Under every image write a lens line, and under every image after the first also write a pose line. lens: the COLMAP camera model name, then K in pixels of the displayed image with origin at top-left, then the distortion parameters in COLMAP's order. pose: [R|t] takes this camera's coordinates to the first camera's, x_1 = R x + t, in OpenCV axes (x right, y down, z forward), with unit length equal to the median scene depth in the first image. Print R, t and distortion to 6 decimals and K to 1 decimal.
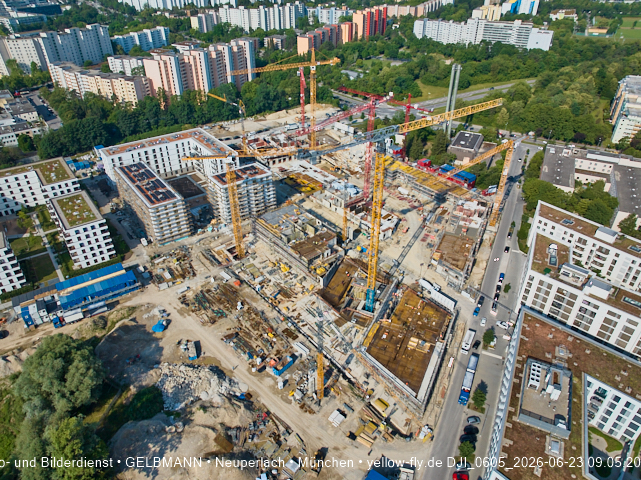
lens RADIAL K [[452.0, 0, 319.7], [0, 452.0, 240.6], [0, 0, 1]] dist [-0.030062, 0.014026]
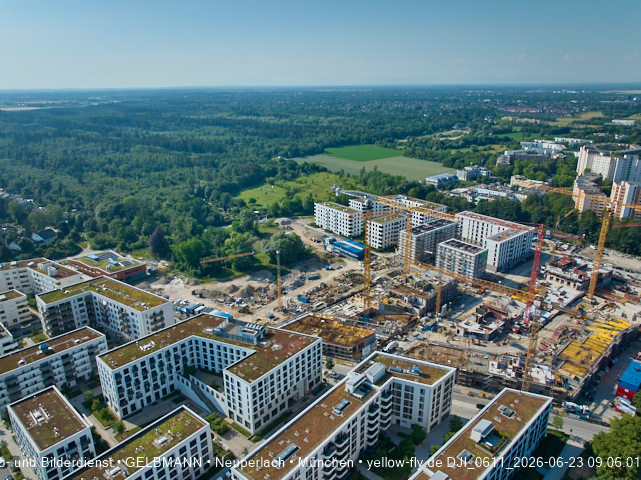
lens RADIAL K [[452.0, 0, 319.7], [0, 452.0, 240.6], [0, 0, 1]] dist [-0.030062, 0.014026]
pose [[0.057527, 0.328356, -0.942801, 1.084658], [-0.554913, 0.795561, 0.243217, -0.264870], [0.829917, 0.509180, 0.227975, 0.382336]]
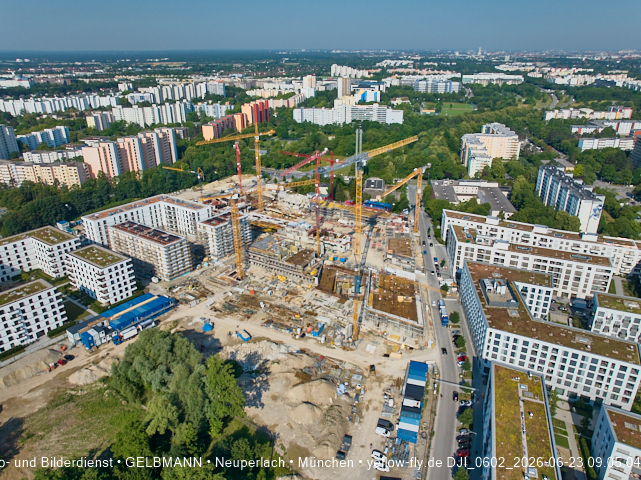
lens RADIAL K [[452.0, 0, 319.7], [0, 452.0, 240.6], [0, 0, 1]] dist [-0.030062, 0.014026]
pose [[0.950716, -0.127800, 0.282498, -0.301420], [0.179615, 0.969663, -0.165805, 0.174580], [-0.252738, 0.208375, 0.944830, -0.231143]]
